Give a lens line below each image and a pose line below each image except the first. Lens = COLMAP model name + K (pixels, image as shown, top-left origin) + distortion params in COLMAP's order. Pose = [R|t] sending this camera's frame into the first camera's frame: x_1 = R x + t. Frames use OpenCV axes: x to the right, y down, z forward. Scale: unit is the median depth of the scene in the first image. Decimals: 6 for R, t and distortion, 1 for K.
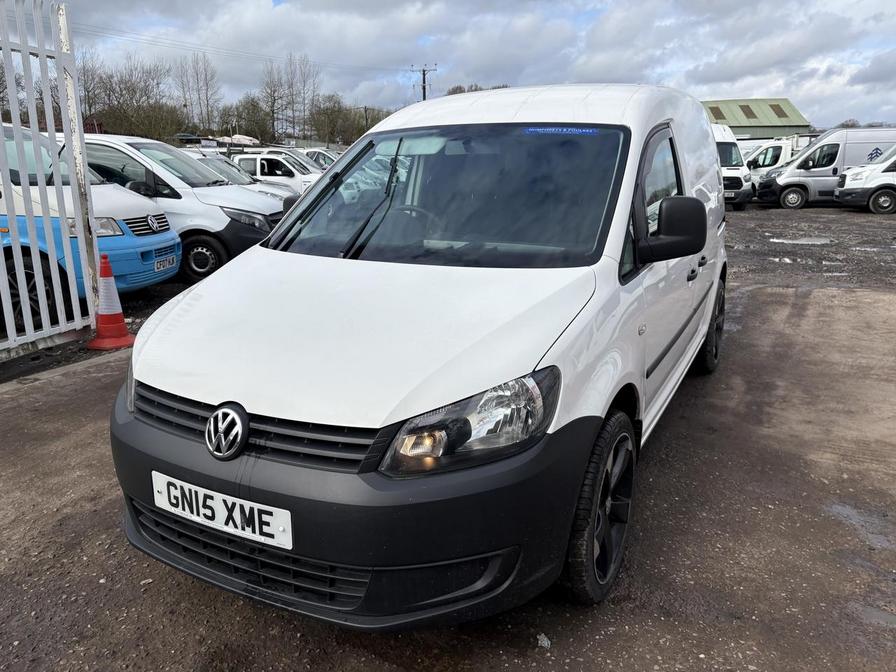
lens RADIAL K [[639.7, 0, 455.3], [0, 639.7, 336.0], [0, 0, 1]] dist [0.037716, -0.032984]
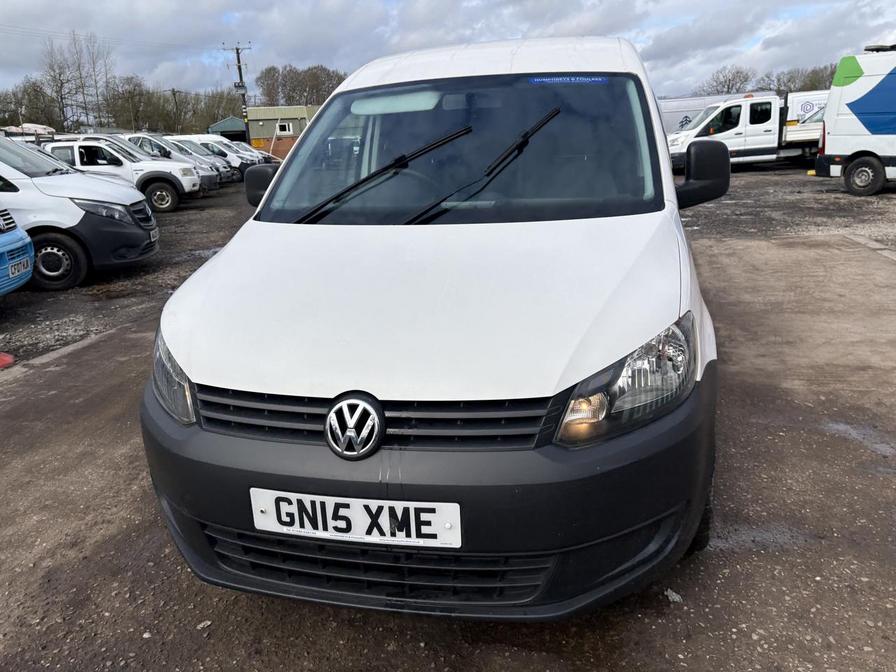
lens RADIAL K [[639.7, 0, 455.3], [0, 639.7, 336.0], [0, 0, 1]] dist [0.037716, -0.032984]
pose [[0.966599, -0.109101, 0.231914, -0.386129], [0.102700, 0.993926, 0.039536, 0.009694], [-0.234819, -0.014397, 0.971933, 0.139357]]
